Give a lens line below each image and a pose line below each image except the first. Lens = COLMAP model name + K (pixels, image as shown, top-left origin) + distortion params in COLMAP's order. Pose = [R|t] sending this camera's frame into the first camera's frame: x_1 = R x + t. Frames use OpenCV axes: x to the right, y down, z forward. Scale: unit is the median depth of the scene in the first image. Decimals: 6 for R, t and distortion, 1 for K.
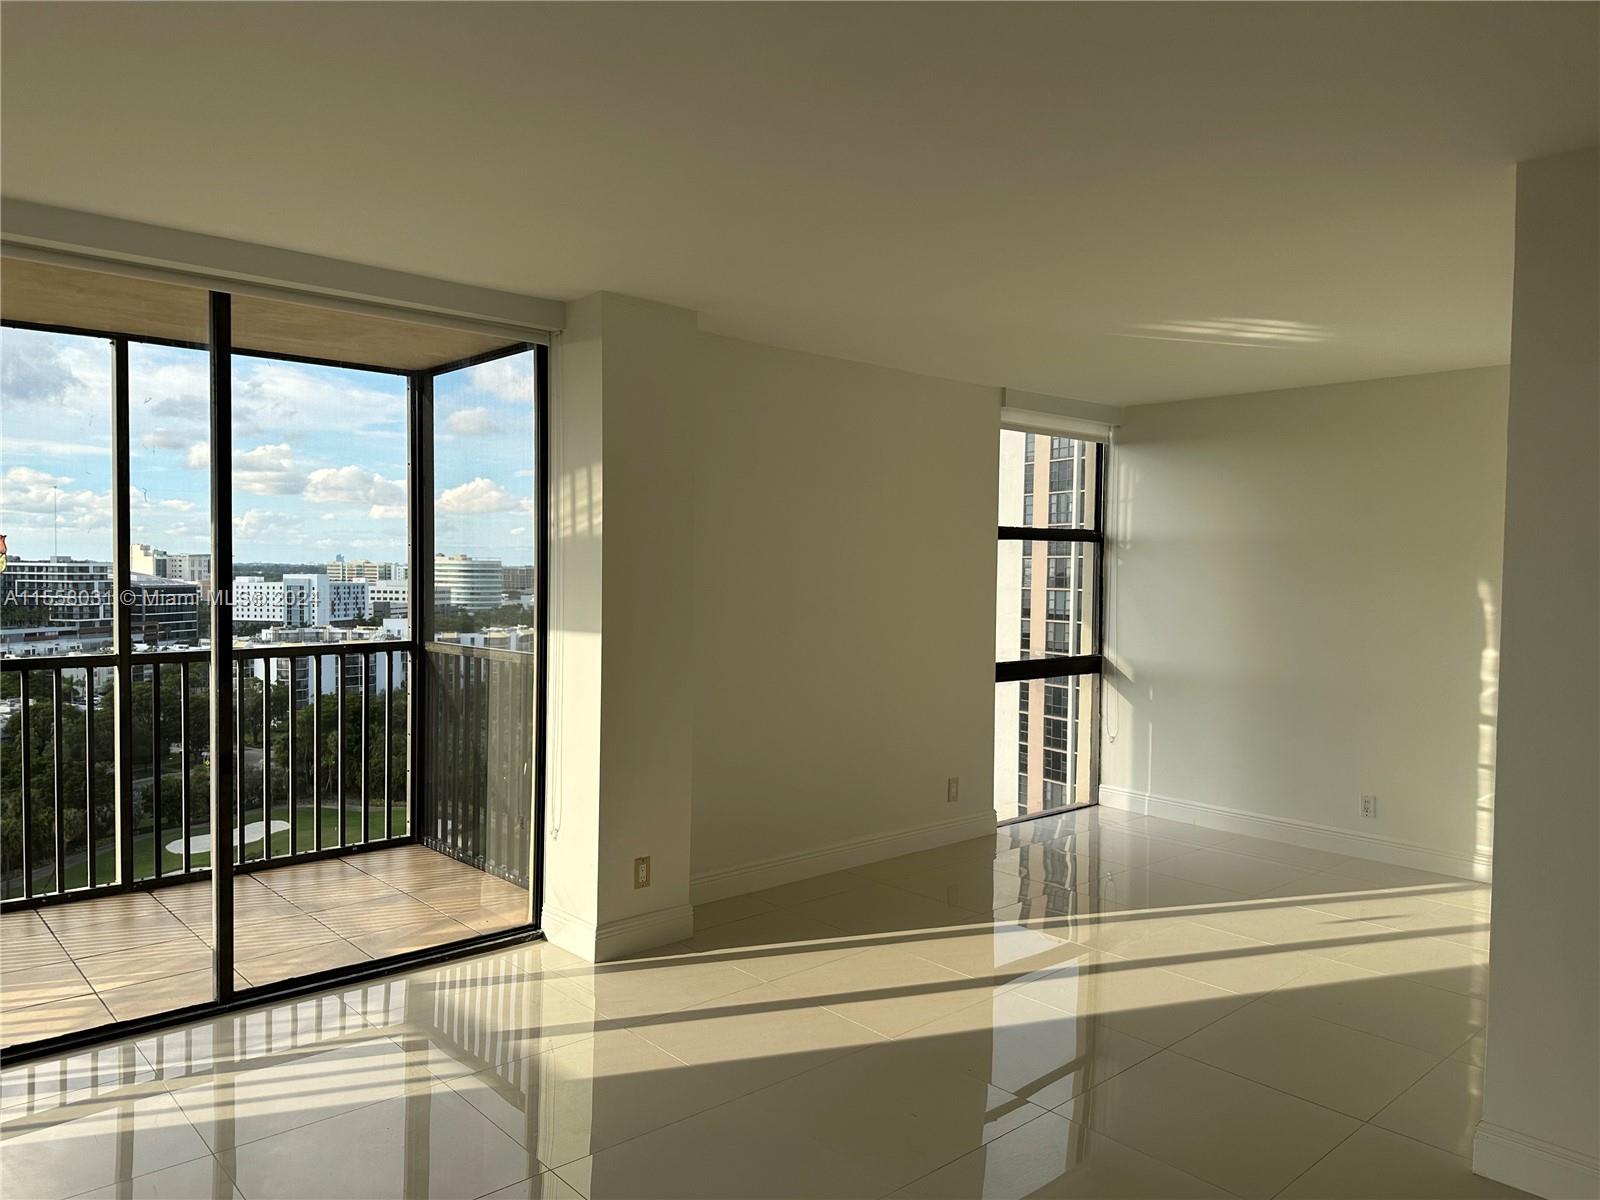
lens RADIAL K [[1127.1, 0, 800.0], [0, 1127.1, 600.0], [0, 0, 1]] dist [0.084181, -0.112736]
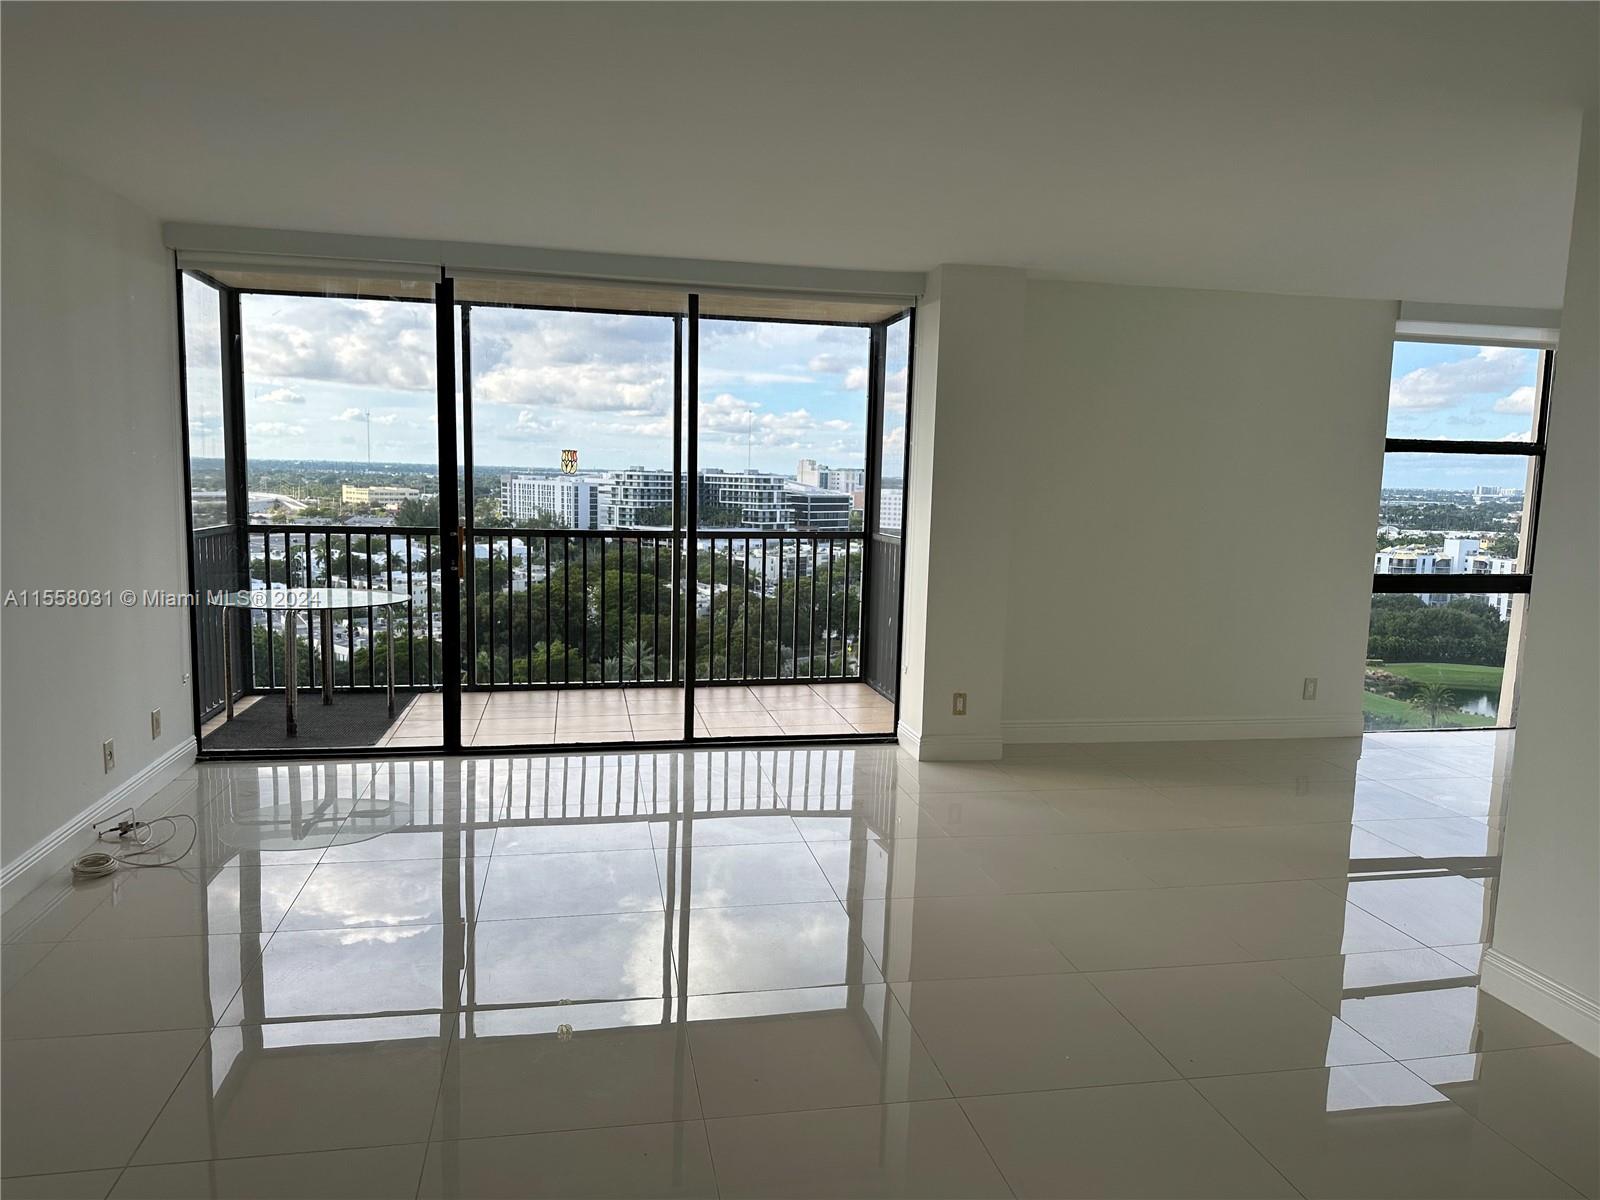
lens RADIAL K [[1141.6, 0, 800.6], [0, 1141.6, 623.5], [0, 0, 1]] dist [0.111291, -0.159775]
pose [[0.857175, 0.076780, -0.509269, 0.240508], [-0.029596, 0.994534, 0.100128, 0.009841], [0.514174, -0.070755, 0.854763, -0.157280]]
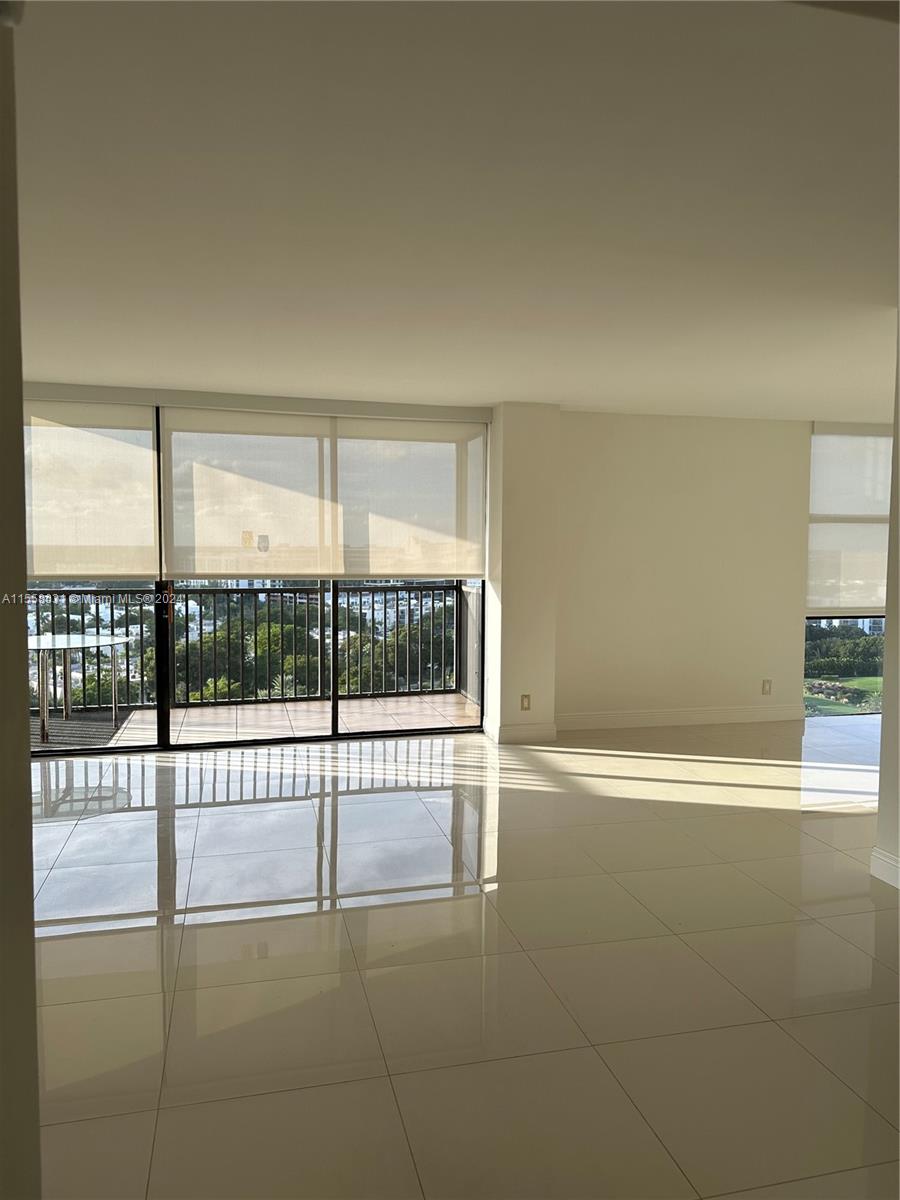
lens RADIAL K [[863.3, 0, 455.0], [0, 863.3, 599.8], [0, 0, 1]] dist [0.145554, -0.274281]
pose [[0.884091, 0.021891, -0.466802, 0.273999], [-0.008700, 0.999500, 0.030394, 0.014495], [0.467234, -0.022810, 0.883839, -0.219386]]
